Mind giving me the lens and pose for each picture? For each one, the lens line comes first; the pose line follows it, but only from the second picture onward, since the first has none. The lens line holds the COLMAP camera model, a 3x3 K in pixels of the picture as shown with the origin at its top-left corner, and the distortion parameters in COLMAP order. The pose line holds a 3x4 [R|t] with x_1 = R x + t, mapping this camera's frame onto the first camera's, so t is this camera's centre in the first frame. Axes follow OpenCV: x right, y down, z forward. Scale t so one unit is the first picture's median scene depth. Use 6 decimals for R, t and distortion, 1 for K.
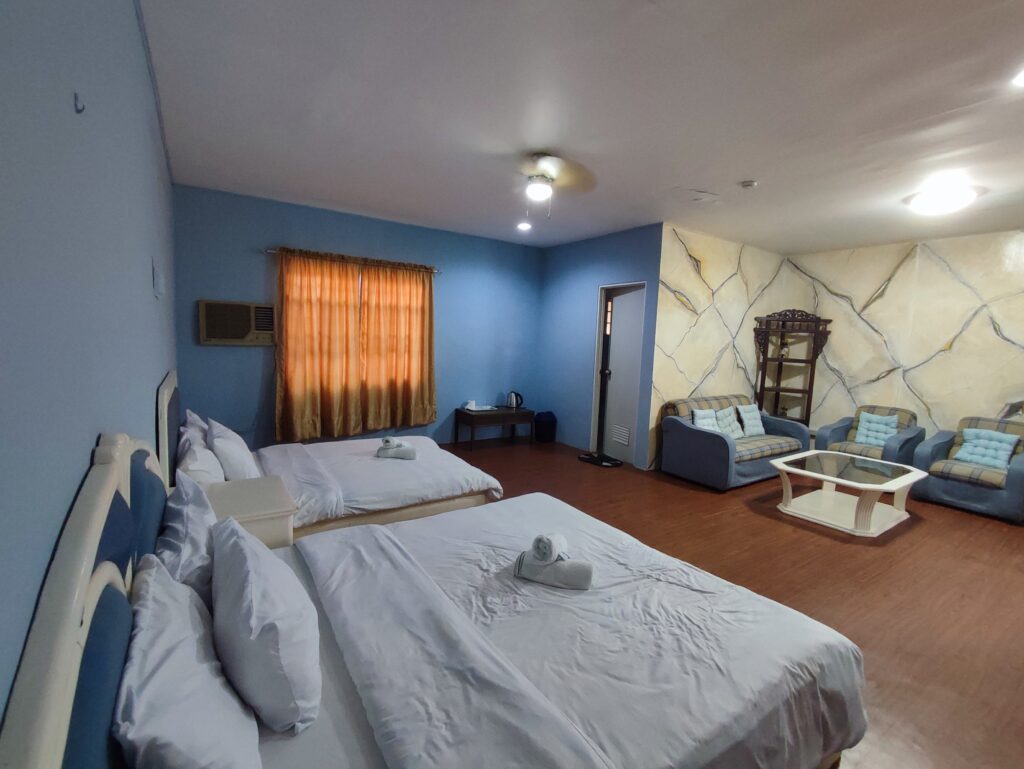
lens RADIAL K [[459.6, 0, 517.6], [0, 459.6, 380.4], [0, 0, 1]] dist [-0.001059, 0.000039]
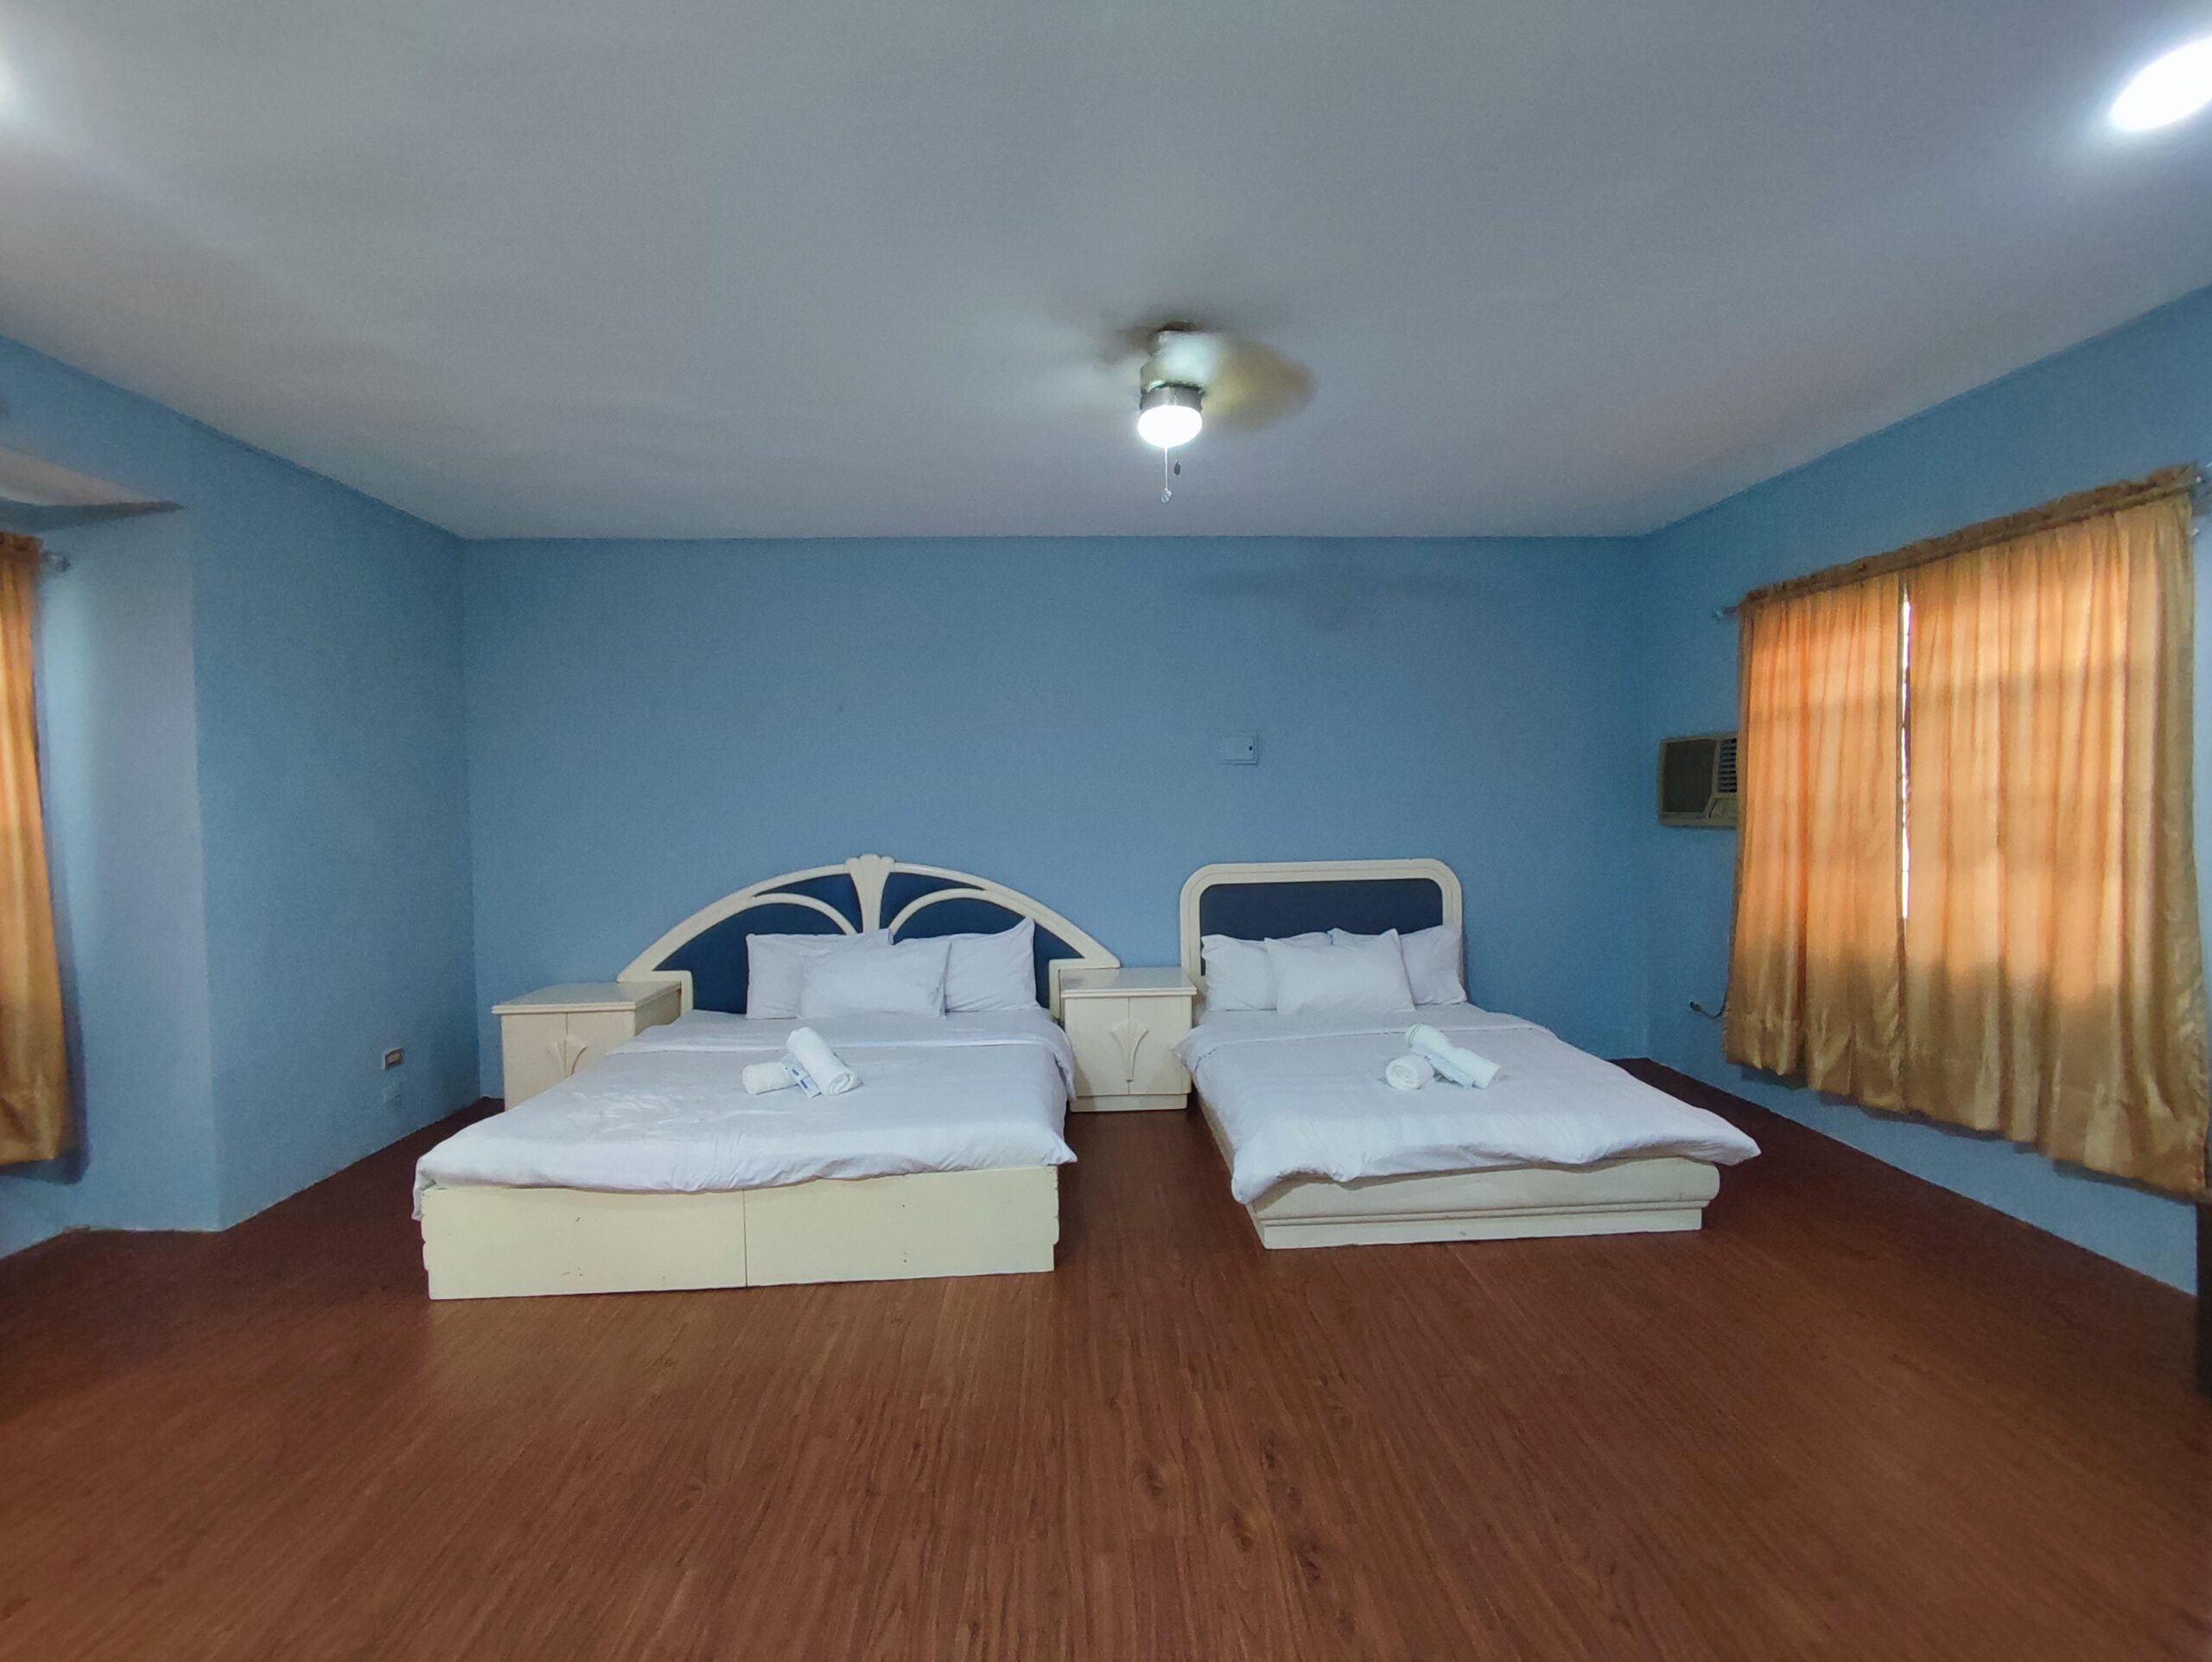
lens RADIAL K [[992.9, 0, 1118.1], [0, 992.9, 822.1], [0, 0, 1]] dist [-0.001059, 0.000039]
pose [[-0.484206, -0.012973, -0.874858, 0.518043], [-0.084349, 0.995925, 0.031916, -0.057937], [0.870879, 0.089248, -0.483327, 0.892758]]
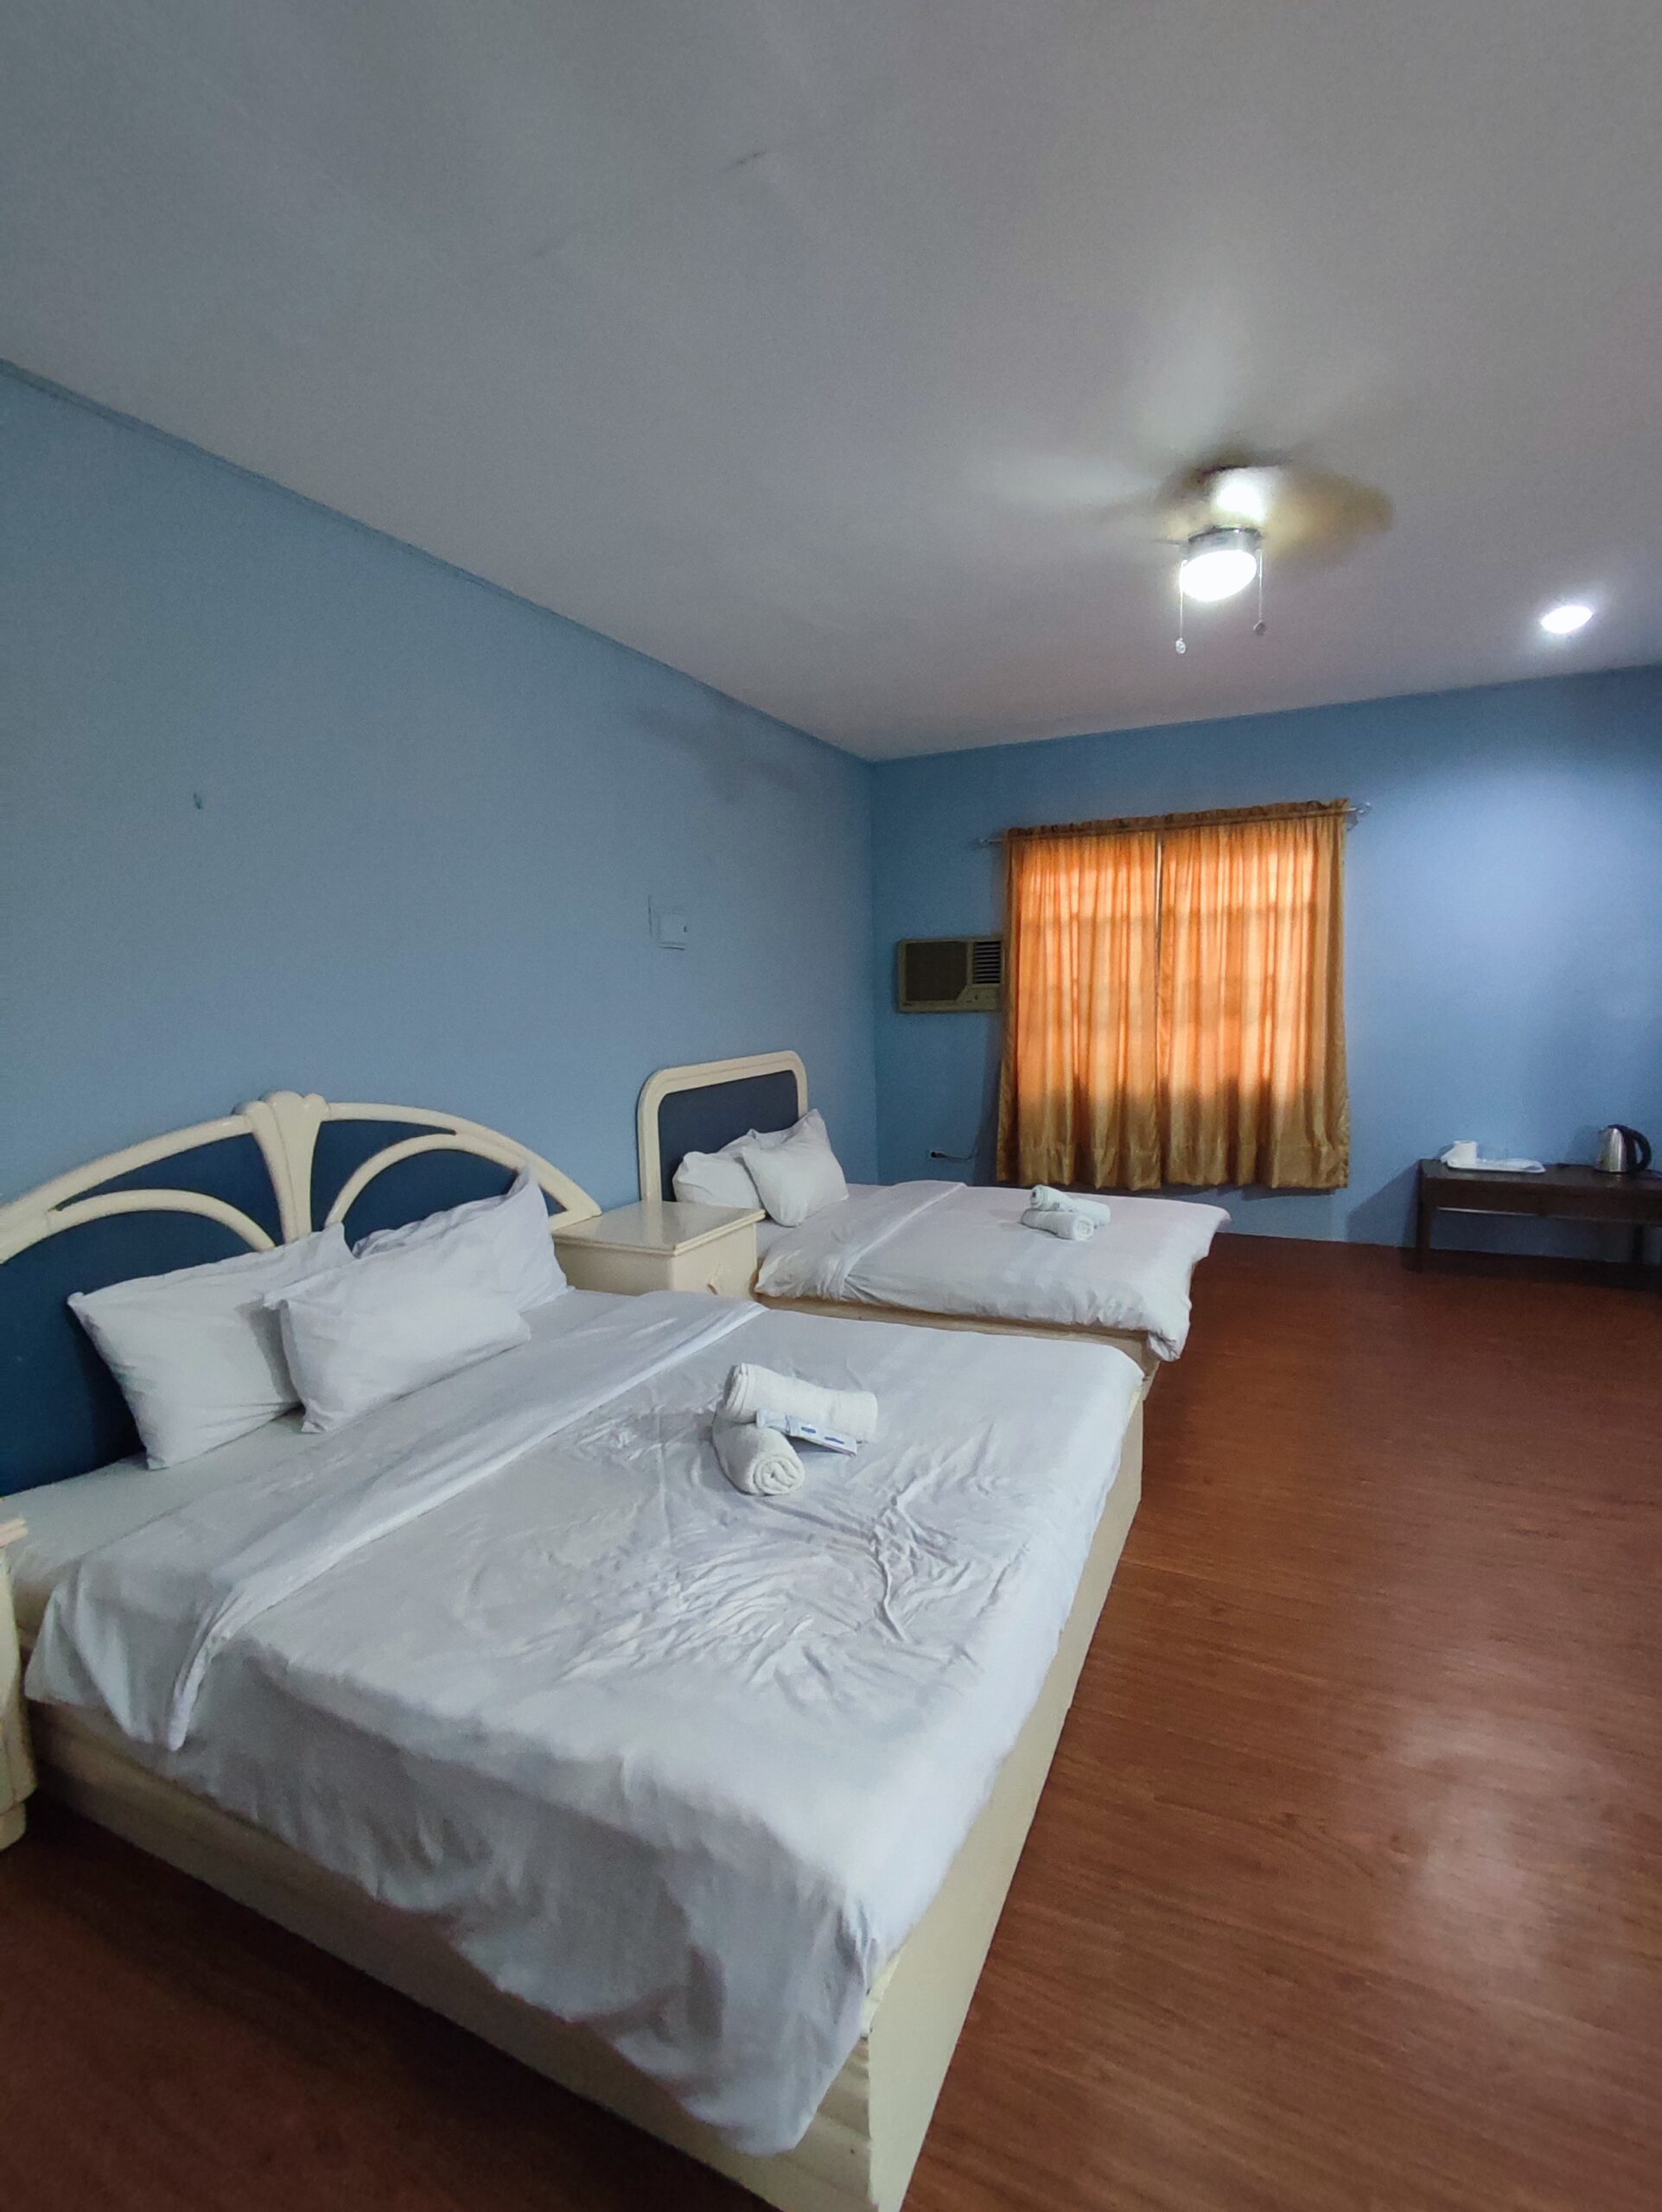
lens RADIAL K [[992.9, 0, 844.7], [0, 992.9, 1119.6], [0, 0, 1]] dist [-0.001059, 0.000039]
pose [[0.528114, 0.057782, -0.847205, 0.375730], [-0.031570, 0.998329, 0.048410, 0.004961], [0.848586, 0.001180, 0.529056, 0.191993]]
